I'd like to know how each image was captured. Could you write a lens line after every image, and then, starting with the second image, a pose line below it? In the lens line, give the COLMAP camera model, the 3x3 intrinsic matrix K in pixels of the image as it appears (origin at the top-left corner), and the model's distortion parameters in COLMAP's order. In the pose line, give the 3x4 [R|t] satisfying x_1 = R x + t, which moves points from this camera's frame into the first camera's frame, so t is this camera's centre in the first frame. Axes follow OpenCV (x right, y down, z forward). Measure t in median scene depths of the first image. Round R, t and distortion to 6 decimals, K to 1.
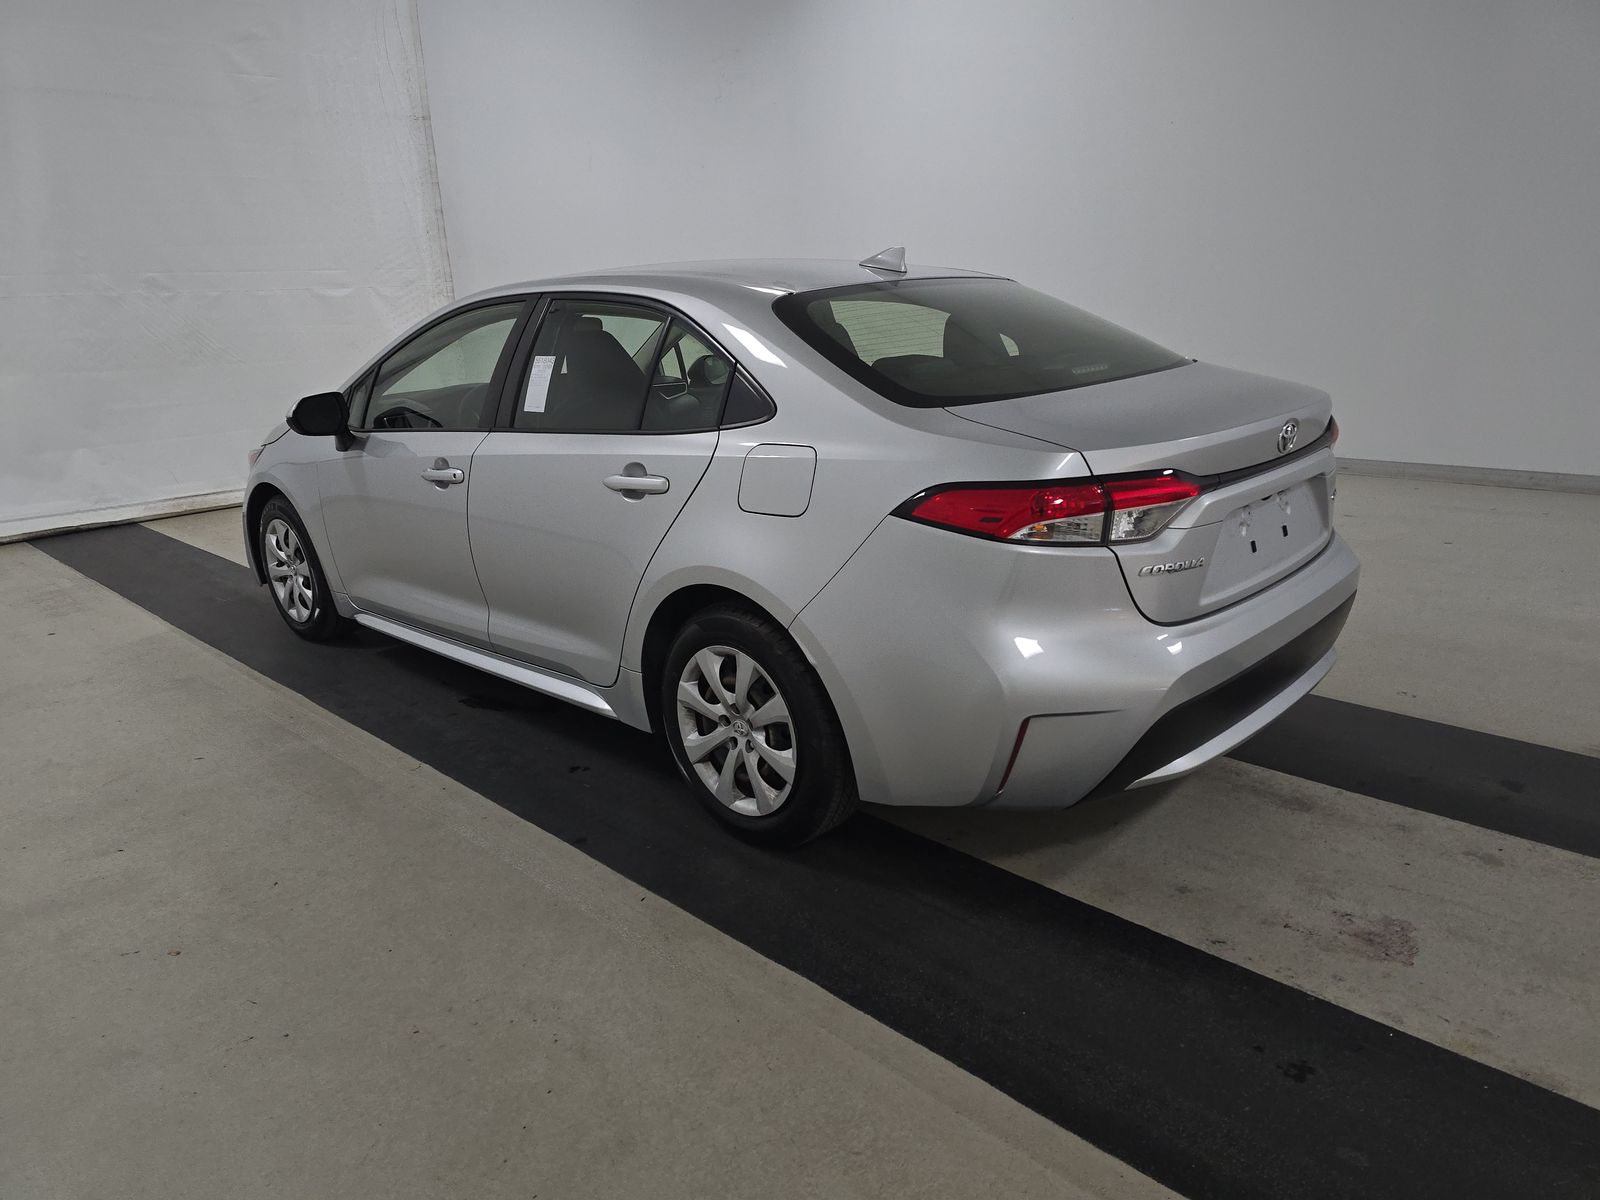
lens RADIAL K [[1071.1, 0, 795.2], [0, 1071.1, 596.9], [0, 0, 1]] dist [0.023318, -0.009473]
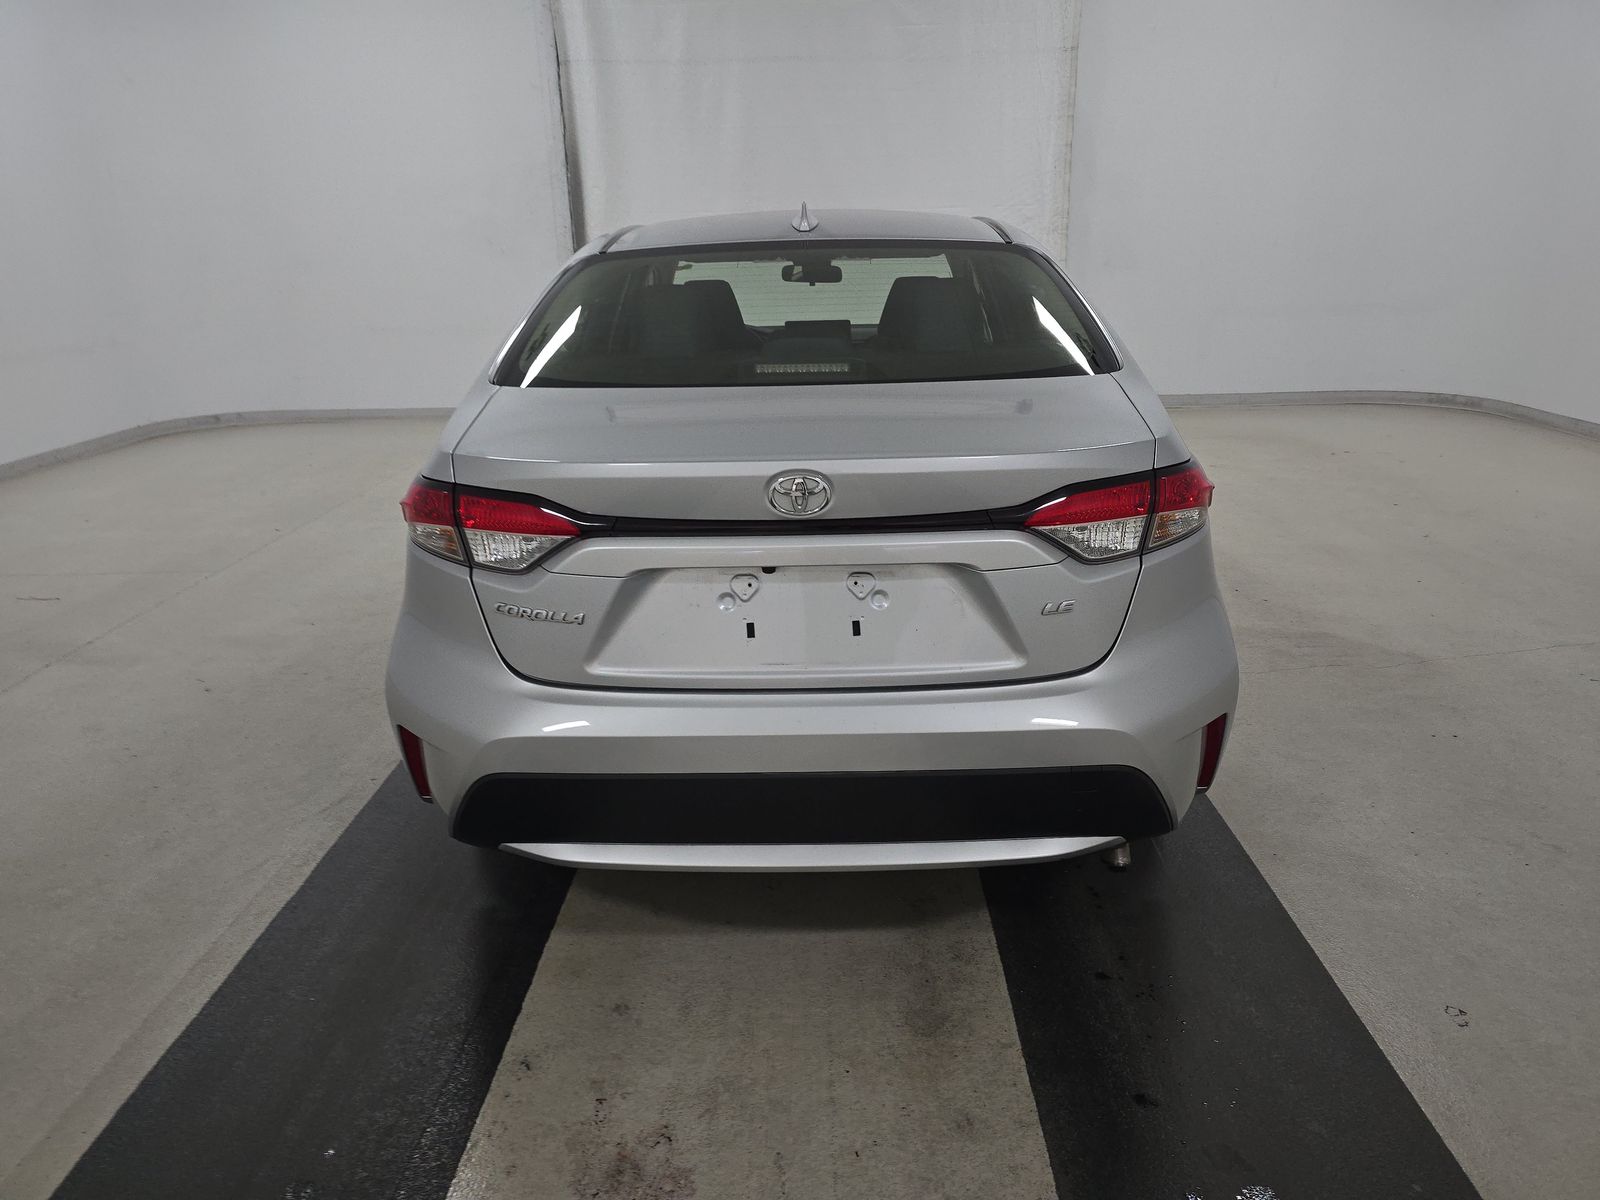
lens RADIAL K [[1071.1, 0, 800.9], [0, 1071.1, 598.2], [0, 0, 1]] dist [0.023318, -0.009473]
pose [[0.683102, 0.257781, -0.683316, 0.887332], [-0.214217, 0.965204, 0.149975, -0.174662], [0.698200, 0.043930, 0.714554, 0.467723]]
